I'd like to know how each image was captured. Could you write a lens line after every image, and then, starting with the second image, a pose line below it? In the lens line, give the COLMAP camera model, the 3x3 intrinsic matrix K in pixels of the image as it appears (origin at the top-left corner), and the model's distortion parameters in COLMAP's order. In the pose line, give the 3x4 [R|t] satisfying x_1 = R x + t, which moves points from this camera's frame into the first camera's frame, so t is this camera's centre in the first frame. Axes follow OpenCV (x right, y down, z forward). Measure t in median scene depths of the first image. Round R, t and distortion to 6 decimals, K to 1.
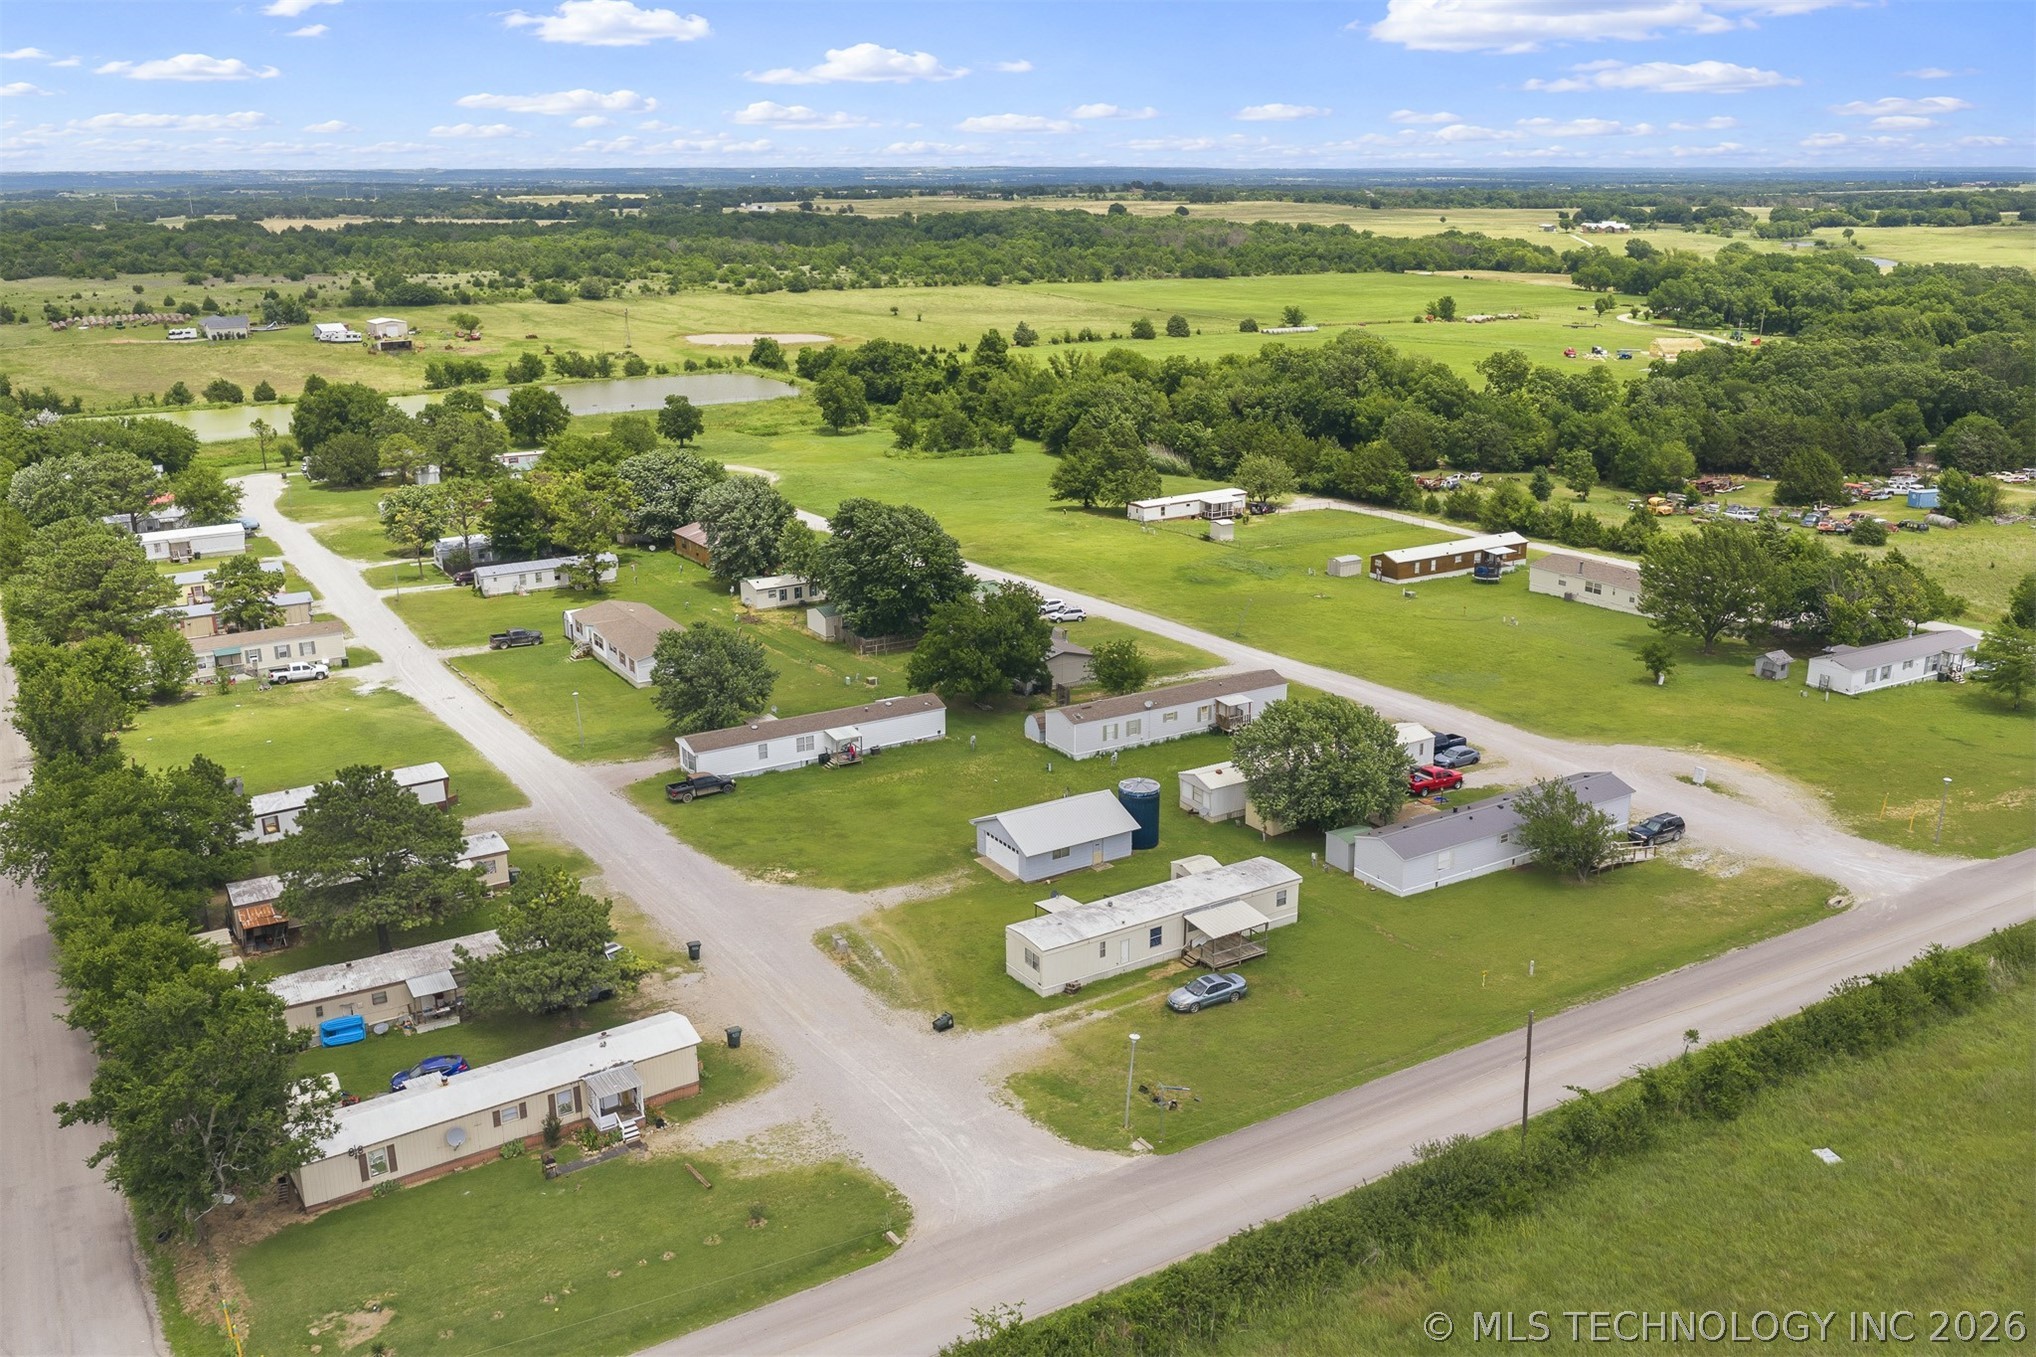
lens RADIAL K [[1696.7, 0, 1028.9], [0, 1696.7, 649.5], [0, 0, 1]] dist [0.002926, -0.015641]
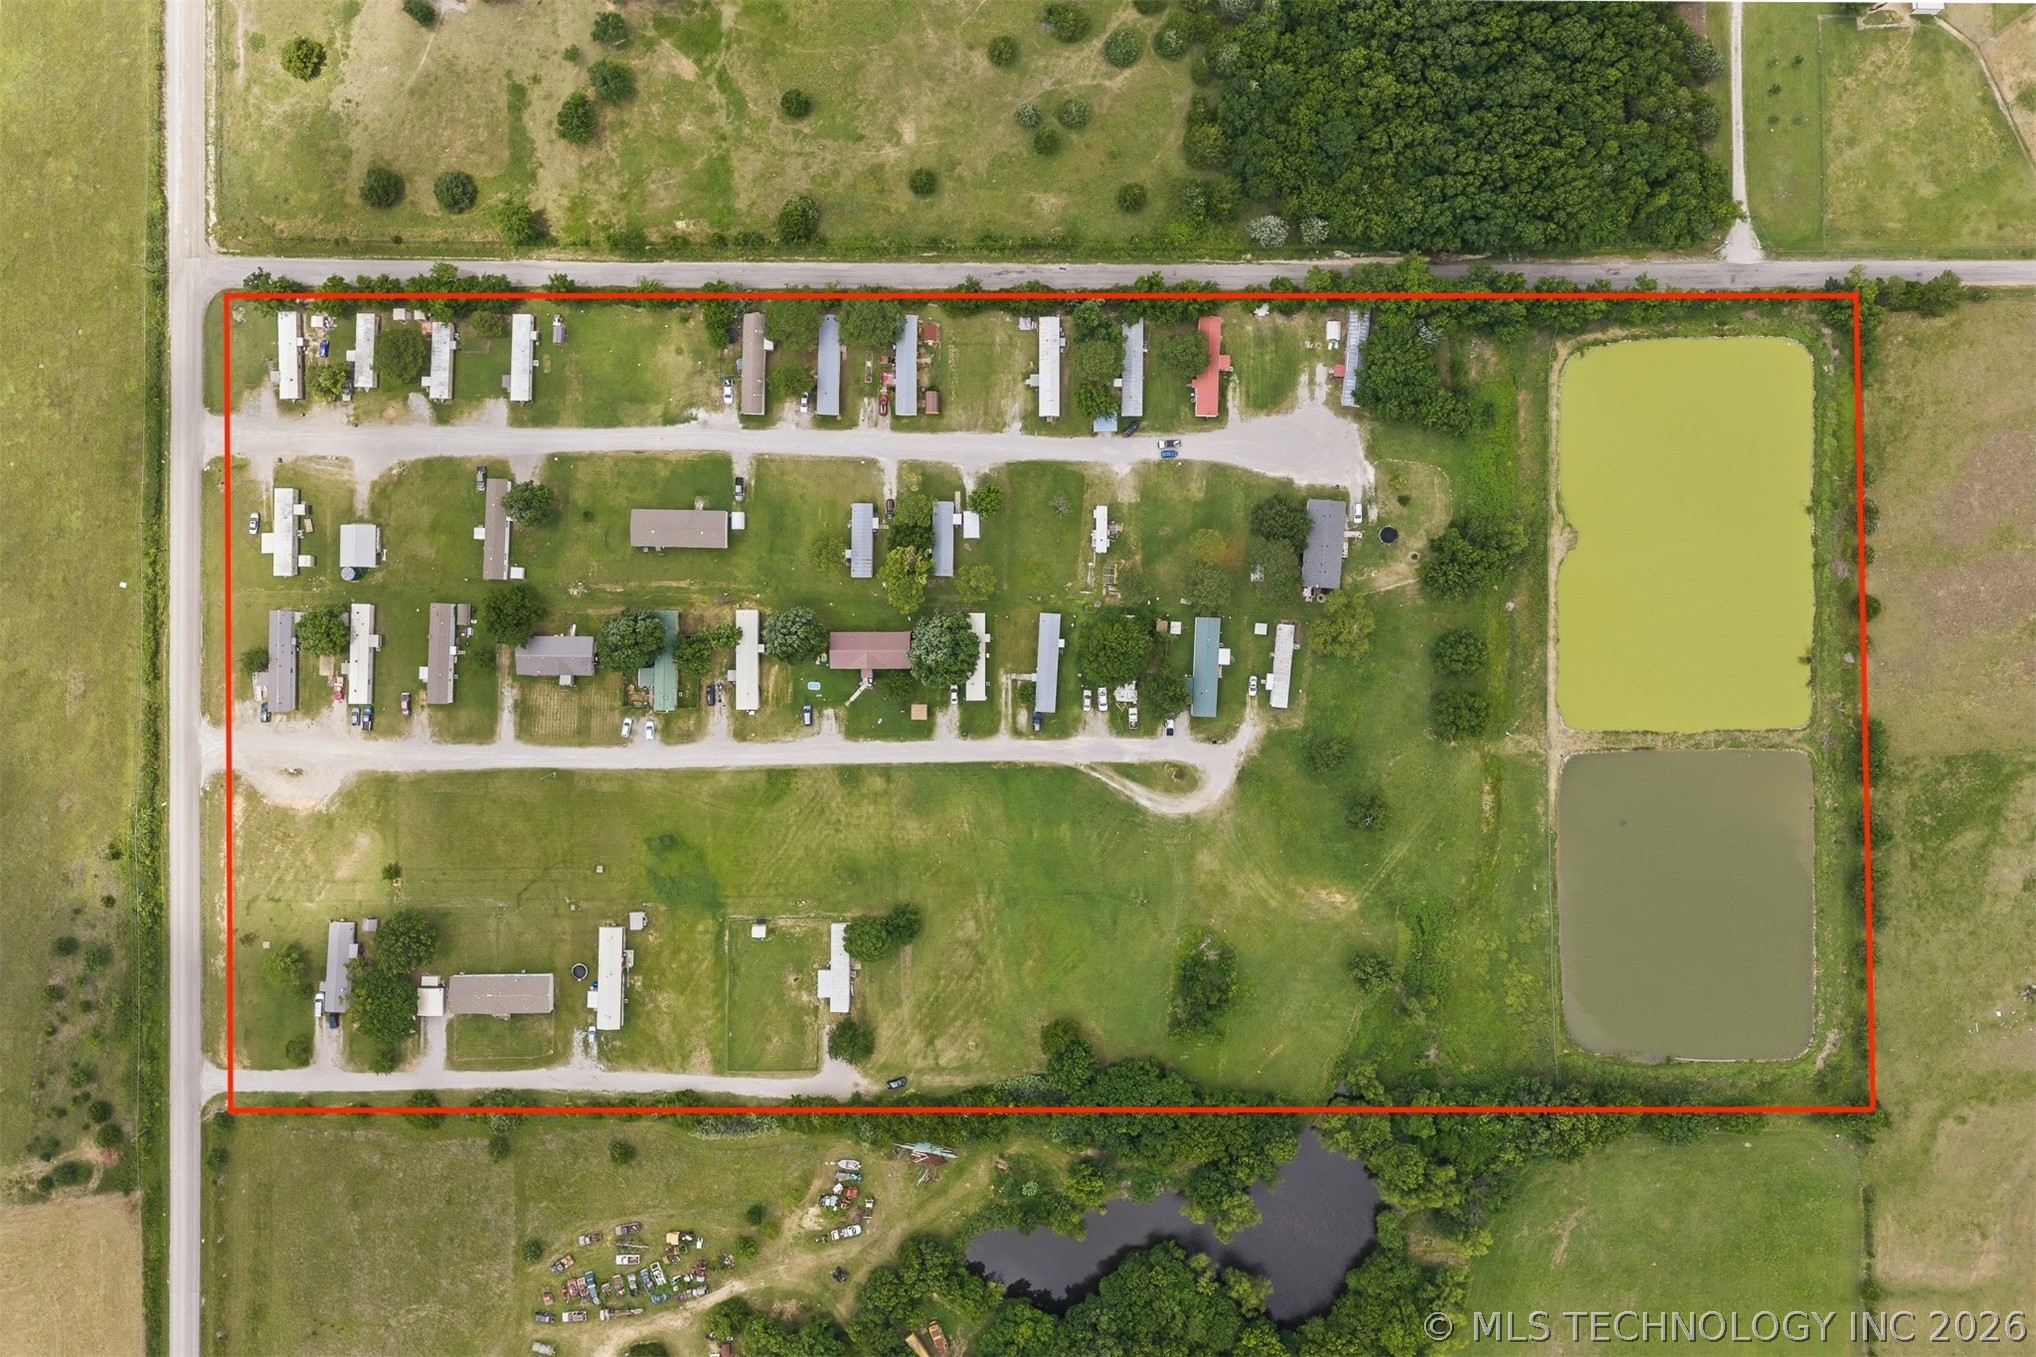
lens RADIAL K [[1684.0, 0, 1018.0], [0, 1684.0, 678.5], [0, 0, 1]] dist [0.012480, -0.003252]
pose [[-0.535962, 0.844106, -0.015141, -0.337178], [-0.213646, -0.118259, 0.969727, -2.819869], [0.816762, 0.522971, 0.243722, 1.175673]]
